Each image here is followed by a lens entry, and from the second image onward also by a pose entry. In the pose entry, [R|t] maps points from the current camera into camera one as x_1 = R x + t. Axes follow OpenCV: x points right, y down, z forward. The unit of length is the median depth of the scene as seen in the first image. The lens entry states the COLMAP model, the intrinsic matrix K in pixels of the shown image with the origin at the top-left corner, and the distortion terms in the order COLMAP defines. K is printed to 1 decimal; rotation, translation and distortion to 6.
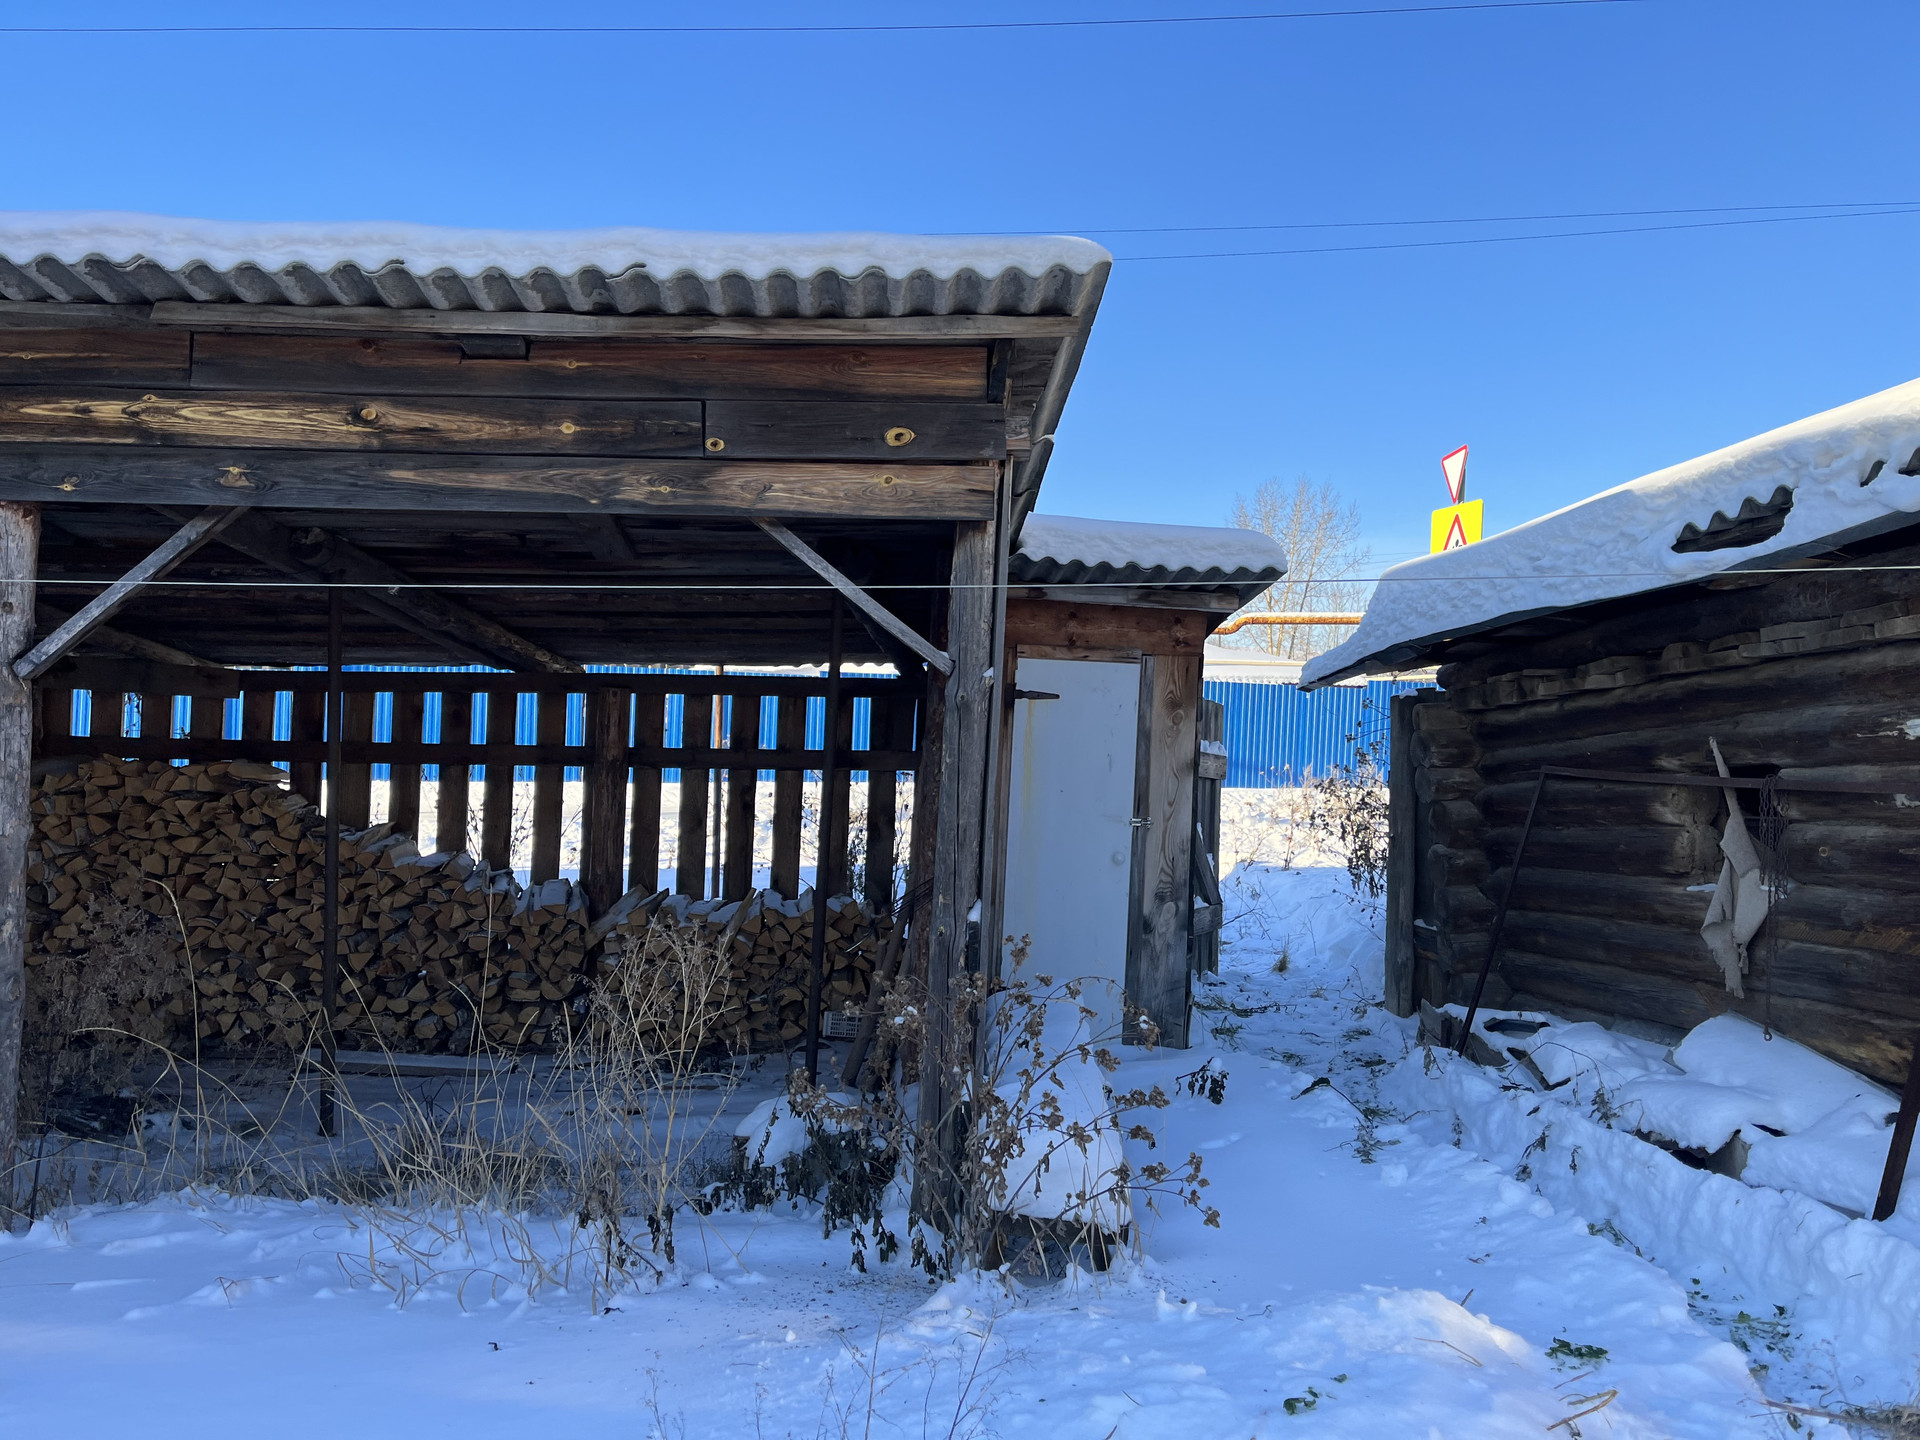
lens RADIAL K [[1445.1, 0, 949.9], [0, 1445.1, 717.8], [0, 0, 1]] dist [0.080797, -0.103486]
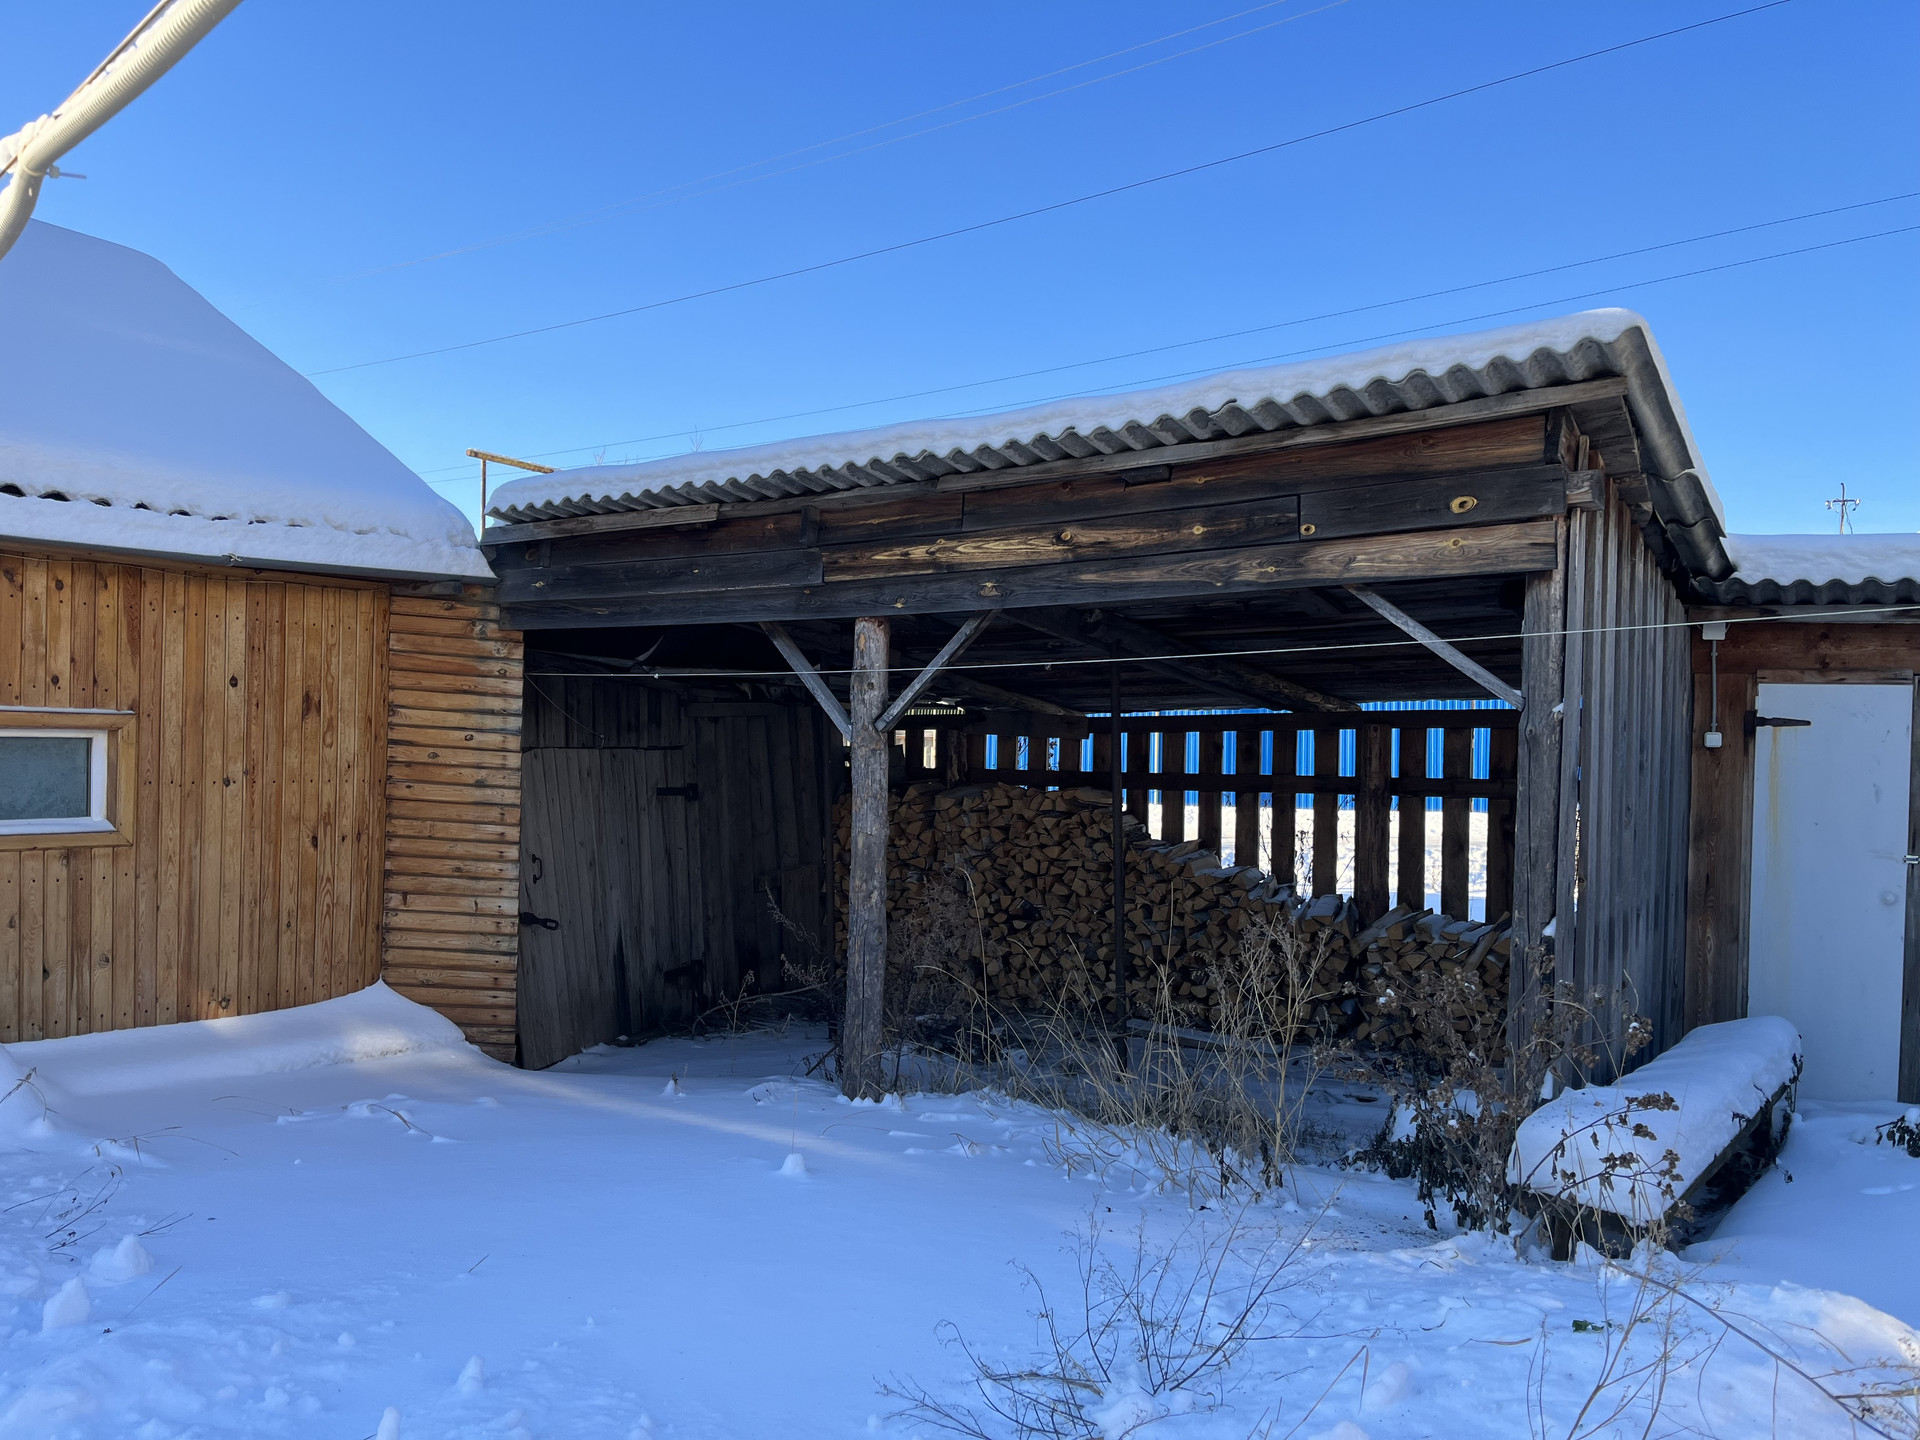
lens RADIAL K [[1445.1, 0, 969.2], [0, 1445.1, 711.8], [0, 0, 1]] dist [0.080797, -0.103486]
pose [[0.809194, -0.028764, -0.586837, 0.319231], [0.013674, 0.999452, -0.030134, -0.001134], [0.587382, 0.016360, 0.809144, -0.156856]]
